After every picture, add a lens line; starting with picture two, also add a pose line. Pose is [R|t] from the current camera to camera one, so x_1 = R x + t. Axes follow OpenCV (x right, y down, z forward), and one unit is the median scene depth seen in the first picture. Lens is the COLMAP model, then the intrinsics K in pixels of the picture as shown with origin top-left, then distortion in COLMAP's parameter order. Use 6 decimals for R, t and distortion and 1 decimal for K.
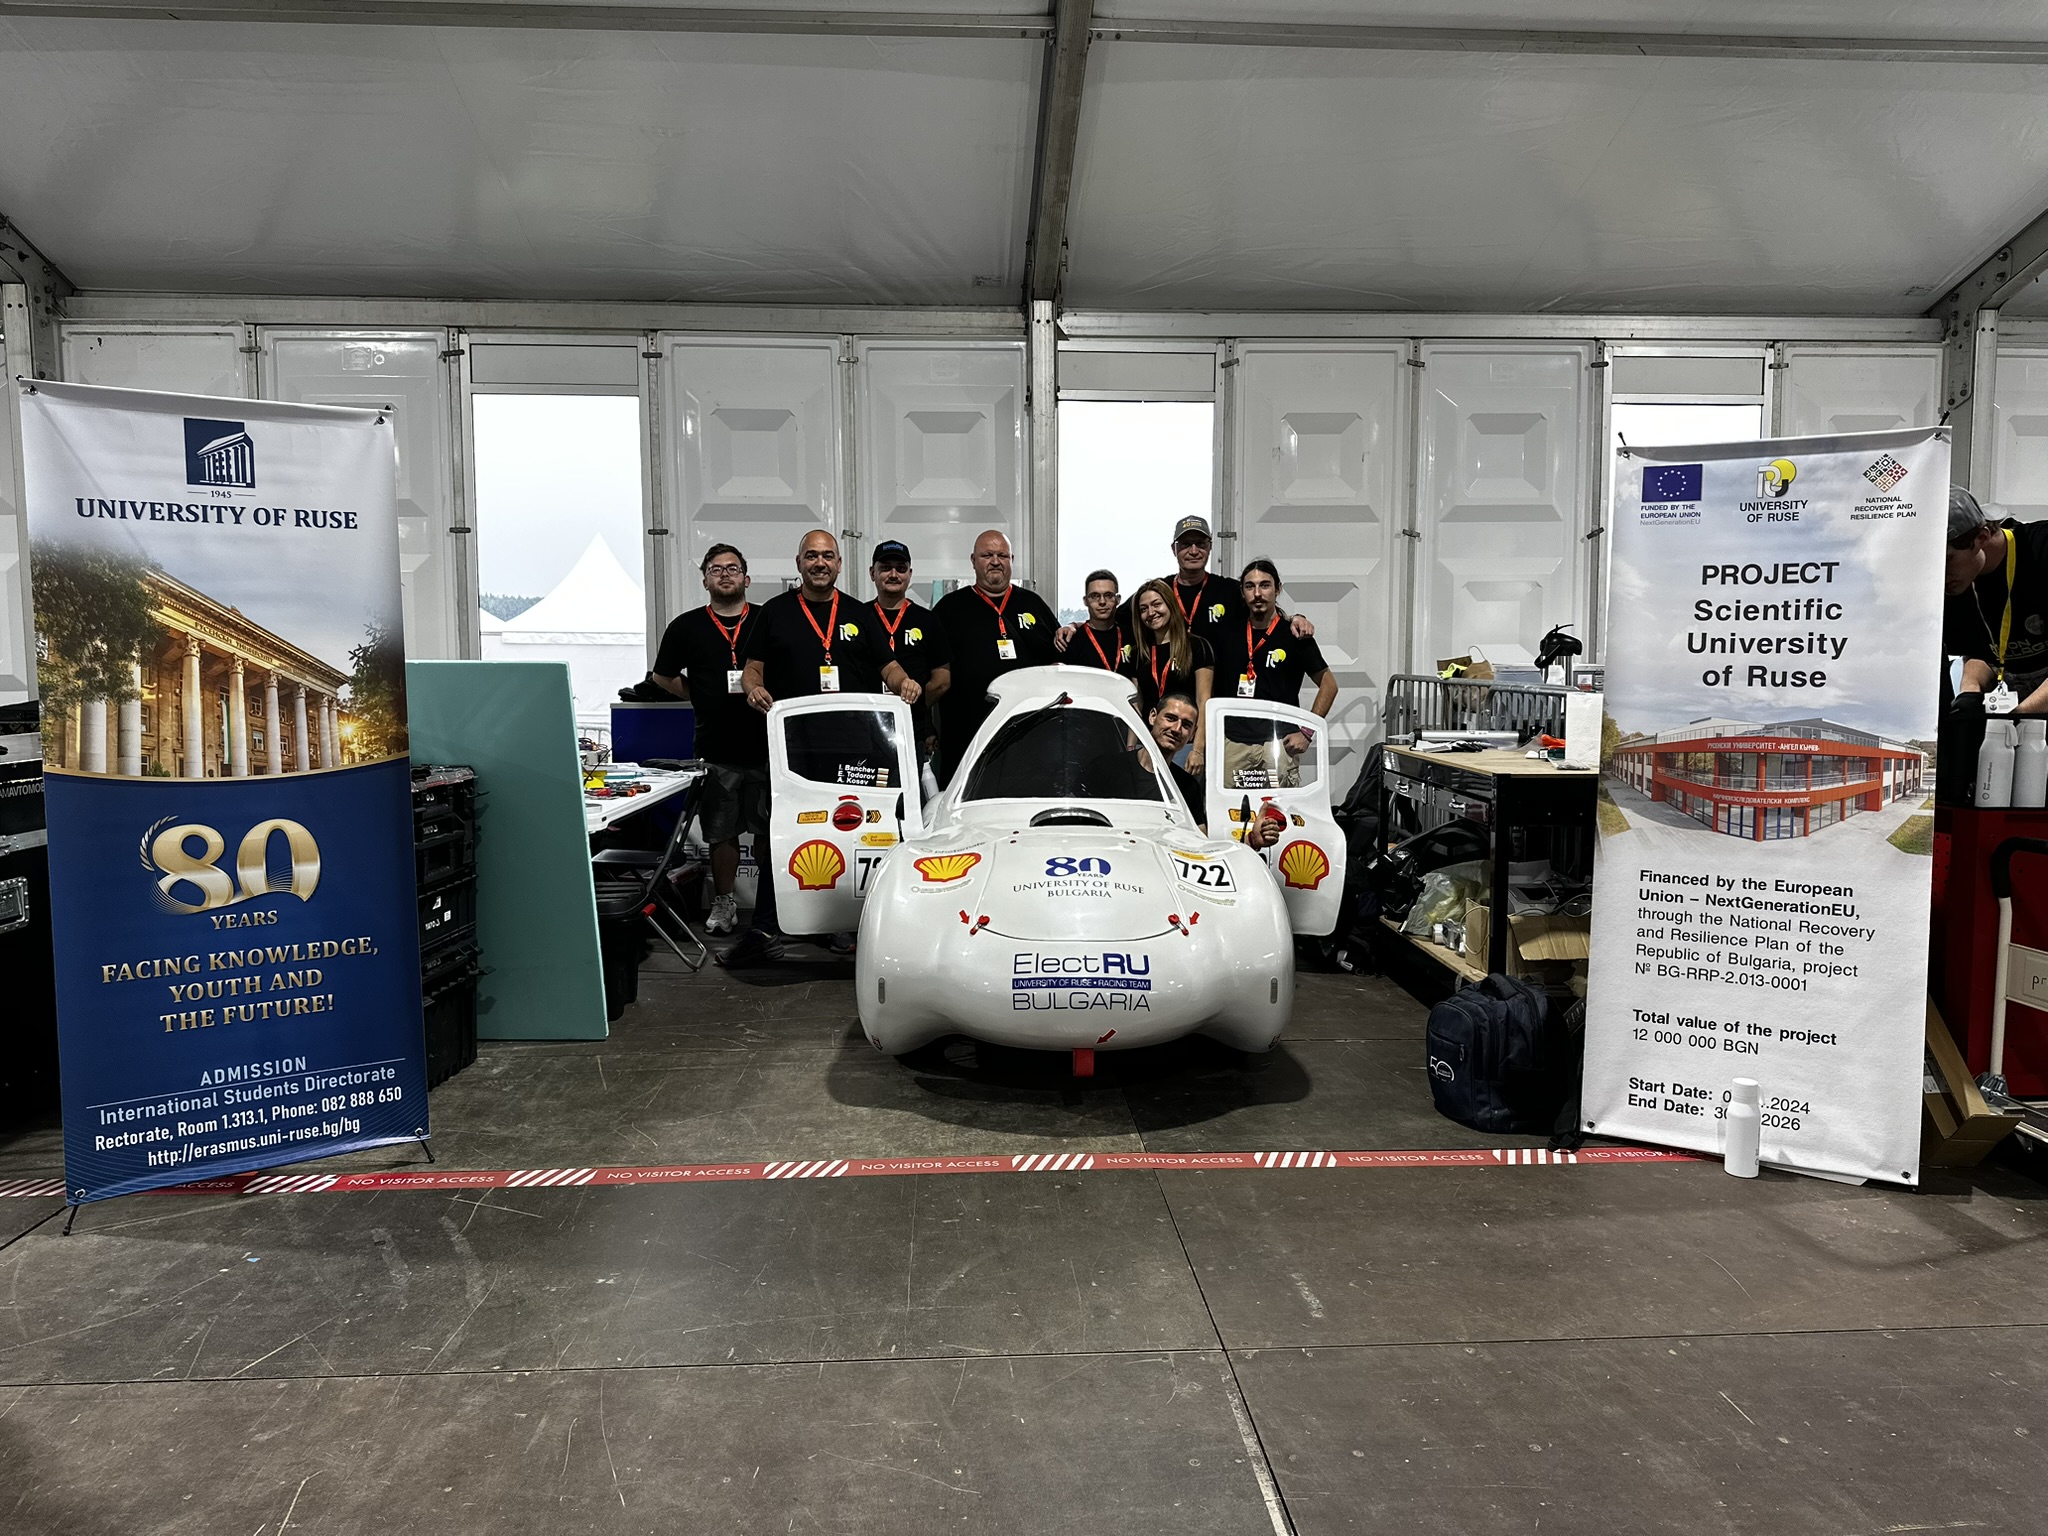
lens RADIAL K [[1419.3, 0, 1022.6], [0, 1419.3, 777.9], [0, 0, 1]] dist [-0.001108, -0.005045]
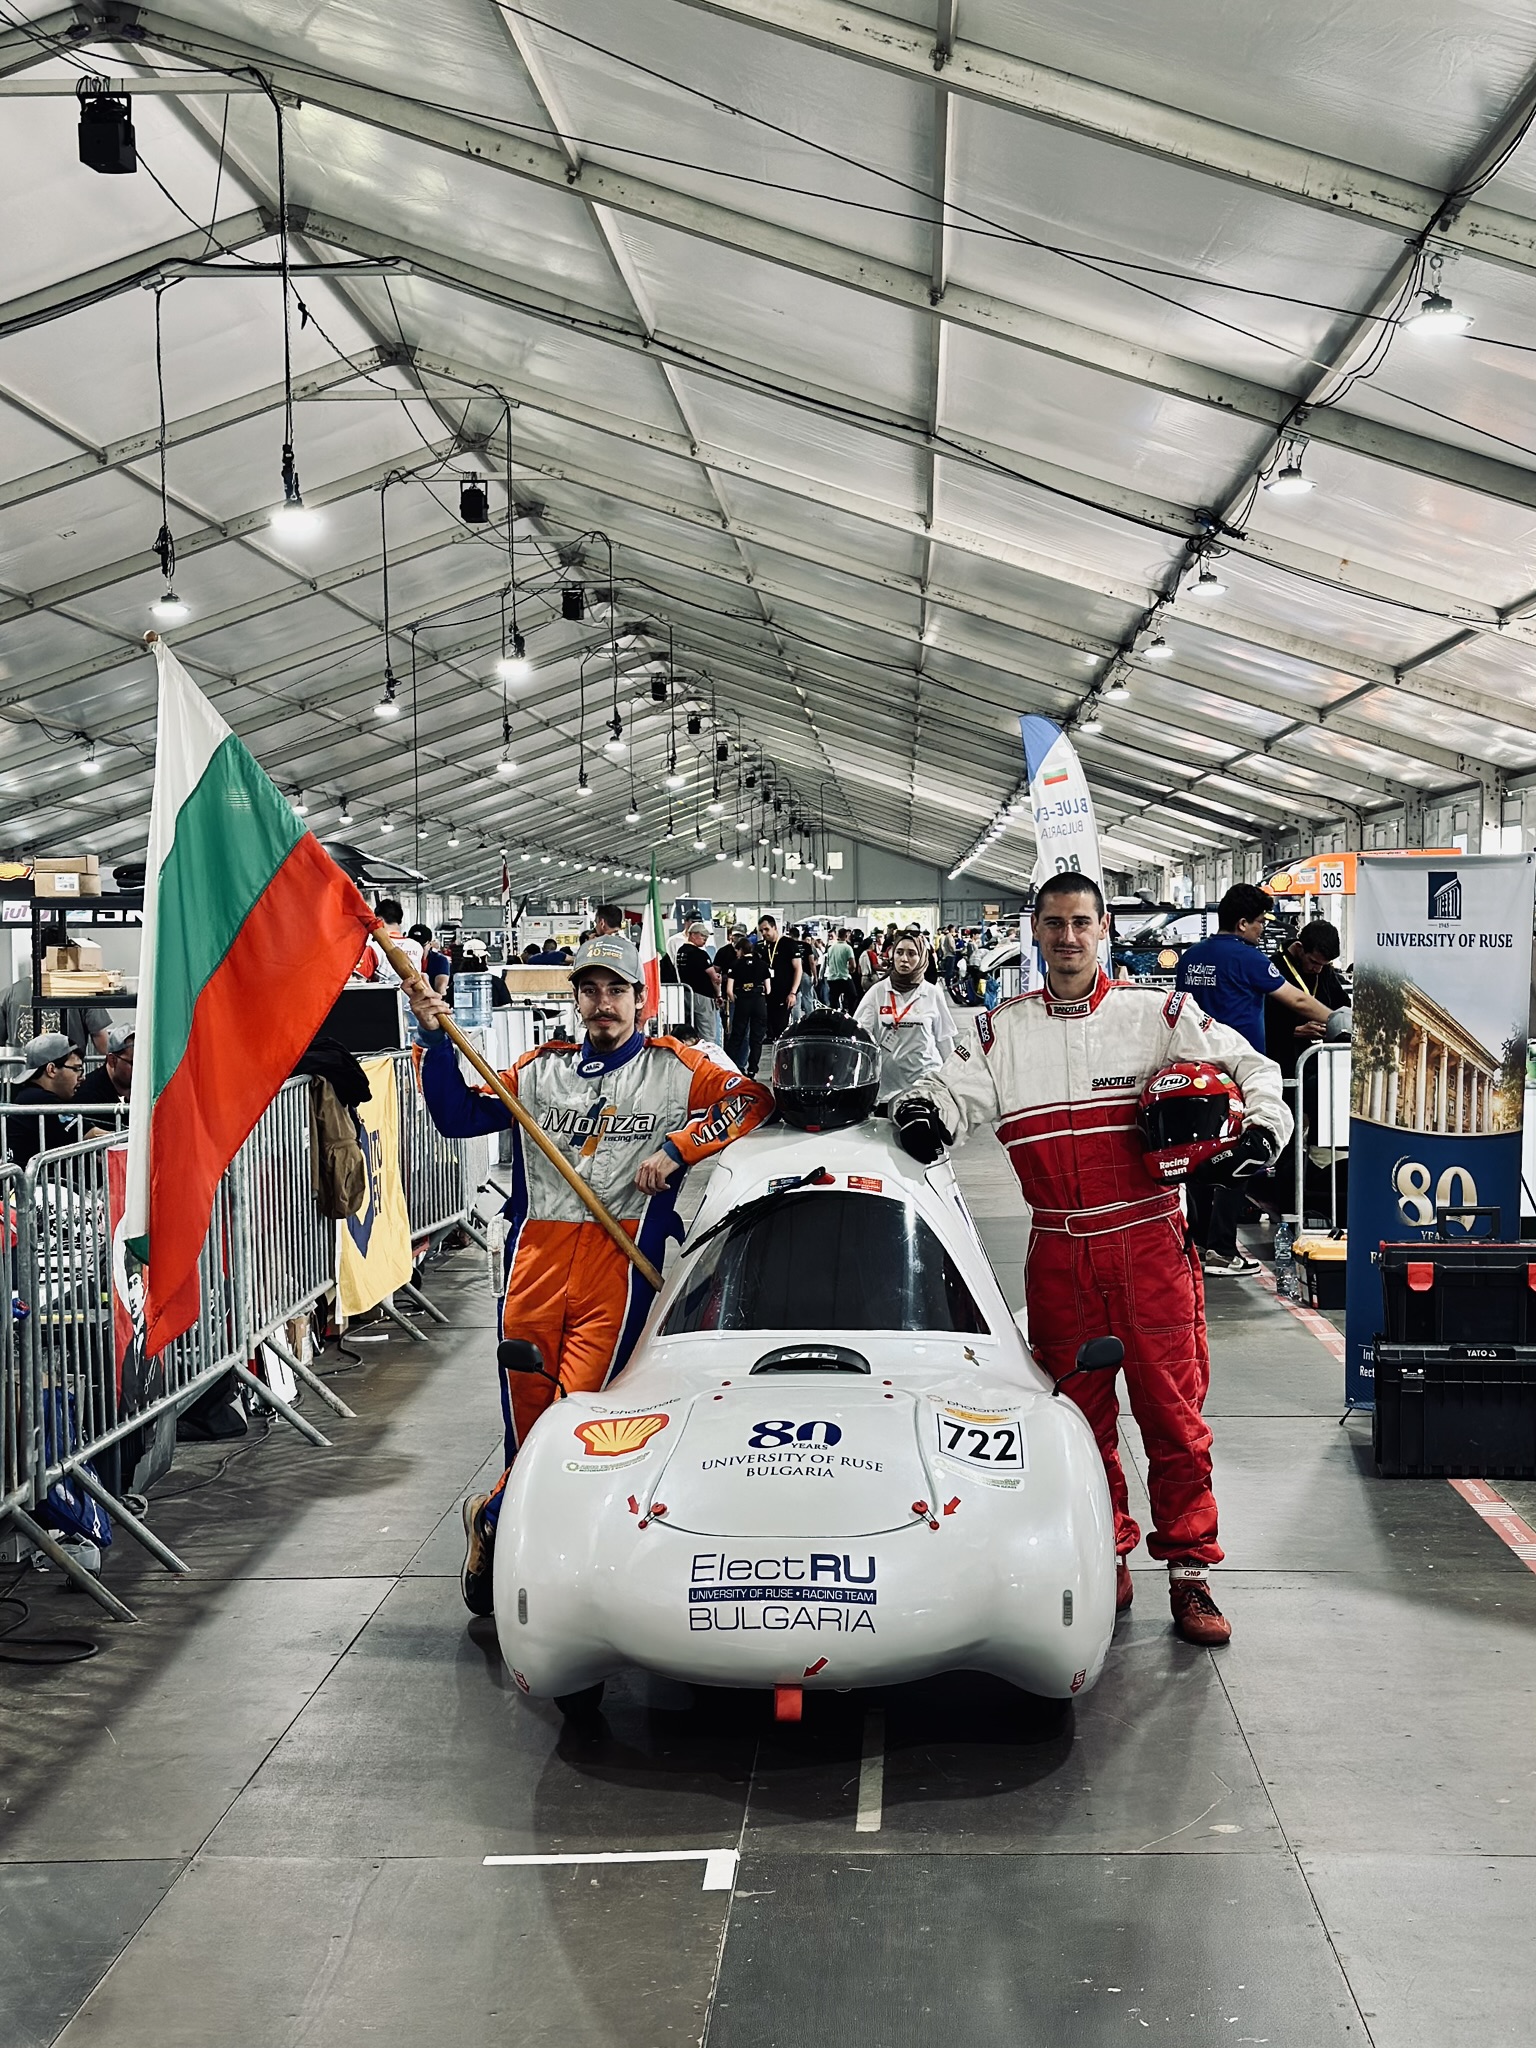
lens RADIAL K [[2869.4, 0, 764.4], [0, 2869.4, 1024.8], [0, 0, 1]] dist [-0.008887, 0.000000]
pose [[0.997681, -0.012796, -0.066849, 0.123995], [0.008076, 0.997485, -0.070414, -0.042380], [0.067582, 0.069711, 0.995275, -0.466063]]
